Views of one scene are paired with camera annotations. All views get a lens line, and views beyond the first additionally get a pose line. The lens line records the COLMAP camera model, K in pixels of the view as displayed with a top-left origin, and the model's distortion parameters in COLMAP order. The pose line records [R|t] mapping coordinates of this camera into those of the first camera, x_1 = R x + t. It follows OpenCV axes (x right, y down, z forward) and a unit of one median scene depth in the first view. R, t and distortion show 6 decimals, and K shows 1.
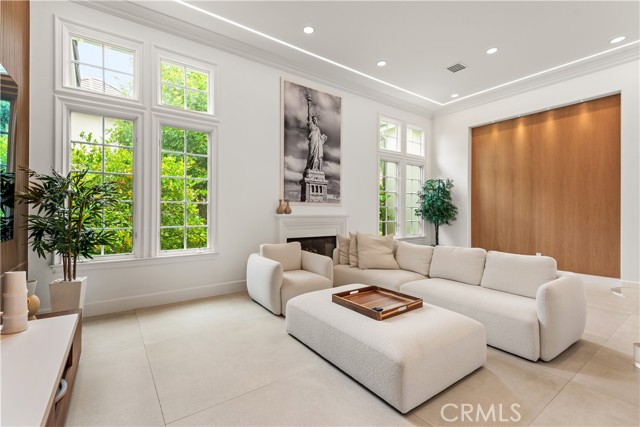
lens RADIAL K [[287.0, 0, 321.6], [0, 287.0, 211.7], [0, 0, 1]] dist [0.030360, -0.010494]
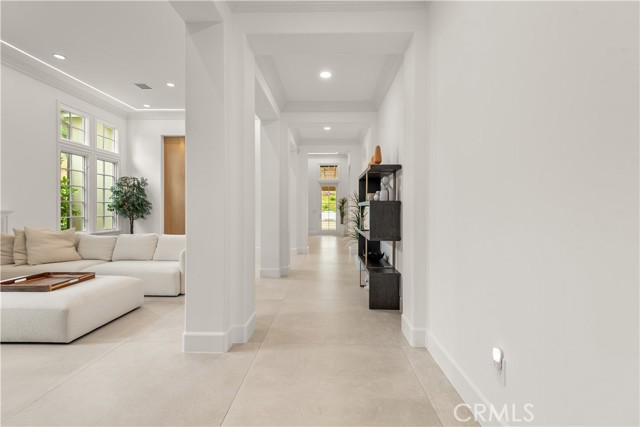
lens RADIAL K [[287.0, 0, 315.7], [0, 287.0, 208.2], [0, 0, 1]] dist [0.030360, -0.010494]
pose [[0.621798, -0.001646, 0.783176, -0.036569], [-0.000152, 0.999998, 0.002222, 0.003830], [-0.783177, -0.001500, 0.621796, -0.343324]]
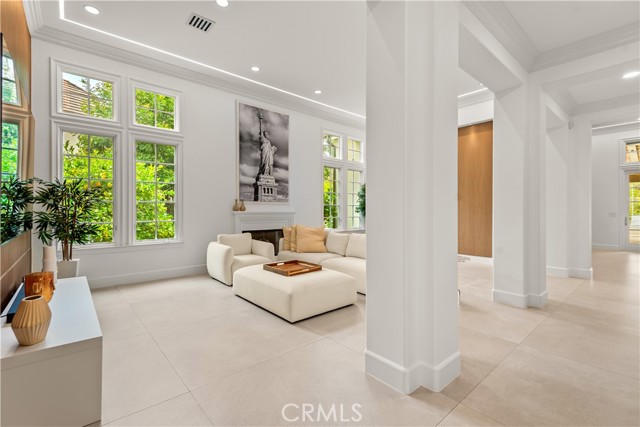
lens RADIAL K [[287.0, 0, 320.0], [0, 287.0, 211.2], [0, 0, 1]] dist [0.030360, -0.010494]
pose [[0.996057, -0.004189, 0.088621, 0.114509], [0.003803, 0.999983, 0.004521, 0.004543], [-0.088639, -0.004166, 0.996055, -0.287570]]
